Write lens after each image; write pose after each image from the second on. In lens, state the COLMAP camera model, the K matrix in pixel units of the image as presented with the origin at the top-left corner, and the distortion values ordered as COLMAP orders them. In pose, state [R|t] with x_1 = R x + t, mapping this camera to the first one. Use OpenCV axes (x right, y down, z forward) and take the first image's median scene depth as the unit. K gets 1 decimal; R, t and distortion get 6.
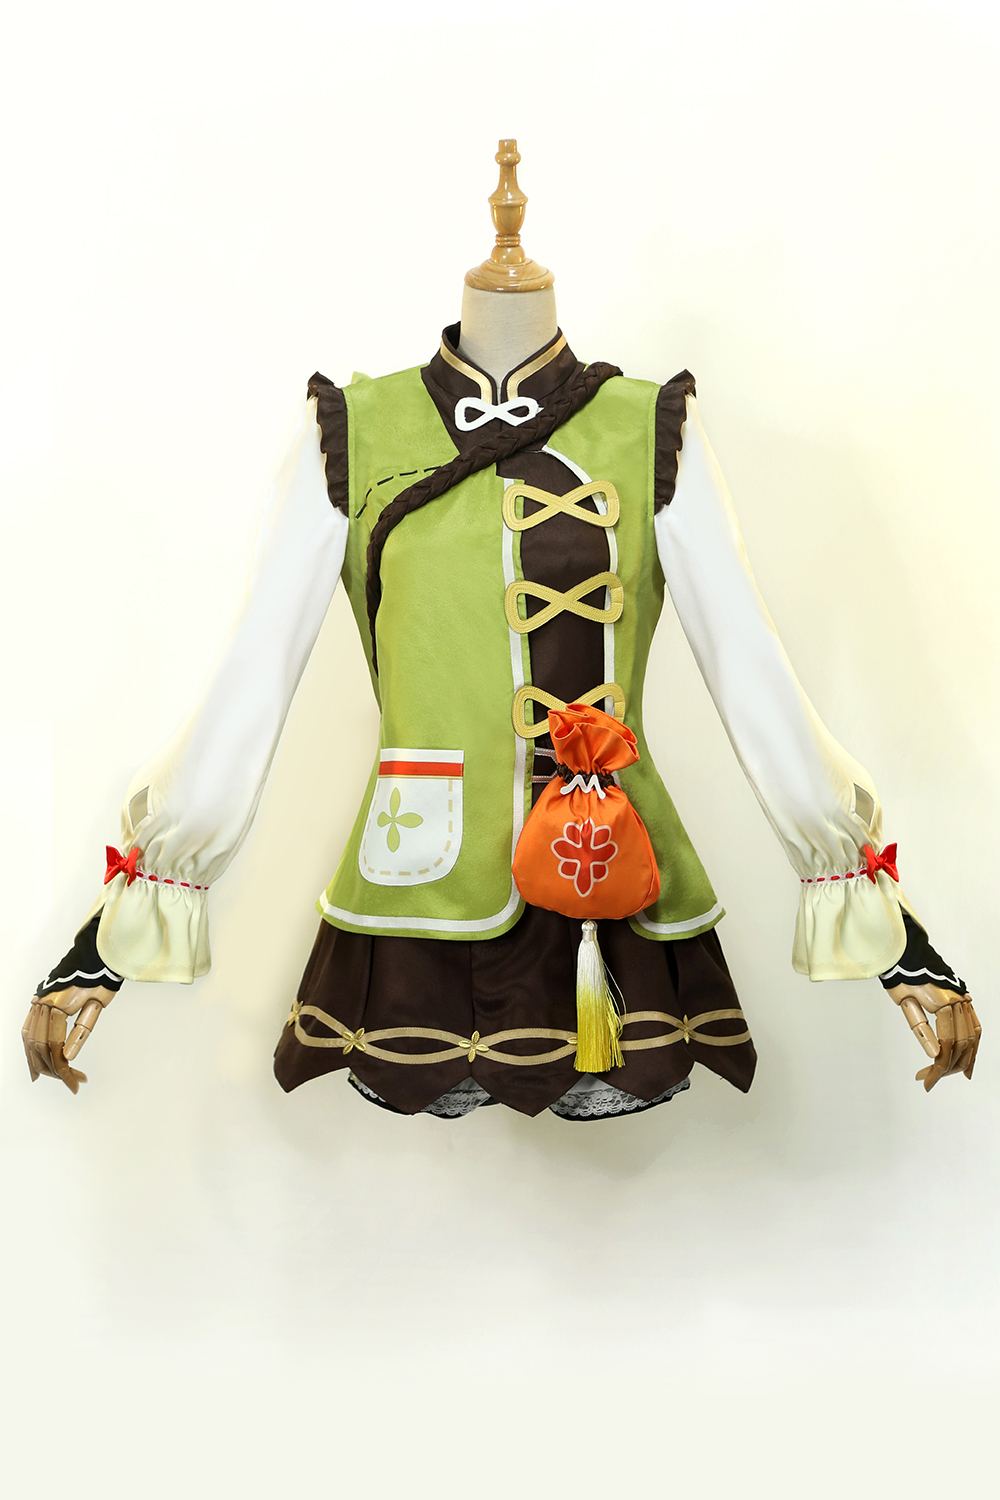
lens RADIAL K [[2861.8, 0, 500.0], [0, 2861.8, 742.4], [0, 0, 1]] dist [0.395826, 0.000000]
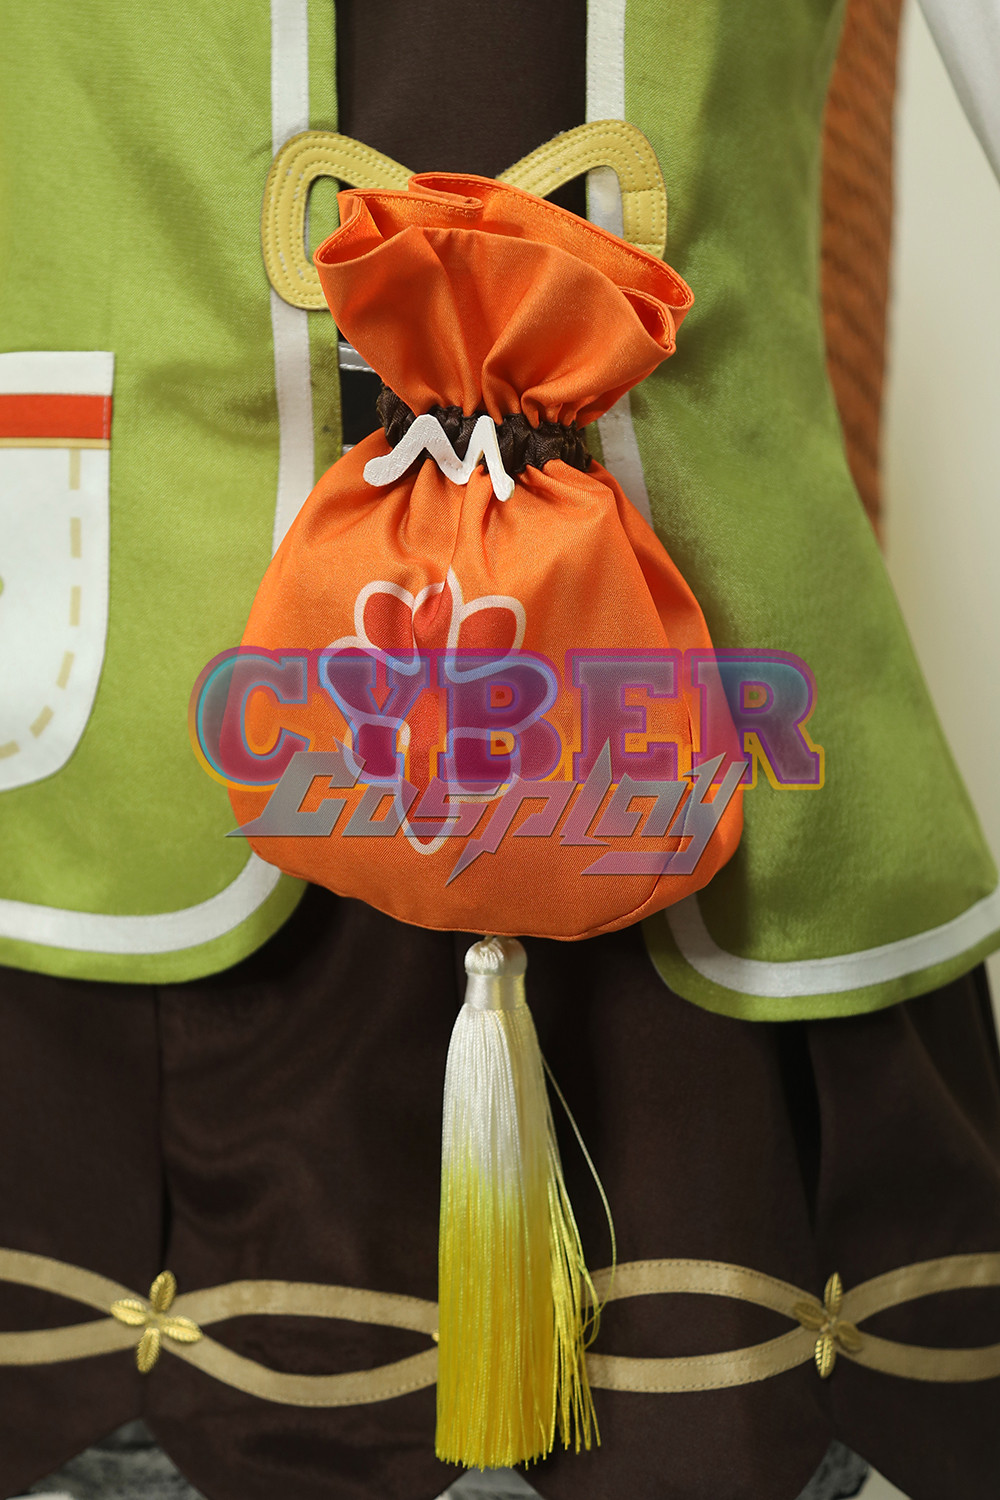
lens RADIAL K [[2788.5, 0, 499.1], [0, 2788.5, 756.4], [0, 0, 1]] dist [0.022884, 0.000000]
pose [[0.966708, 0.035941, -0.253345, 0.101299], [-0.032790, 0.999324, 0.016652, 0.038710], [0.253772, -0.007790, 0.967233, 0.721328]]
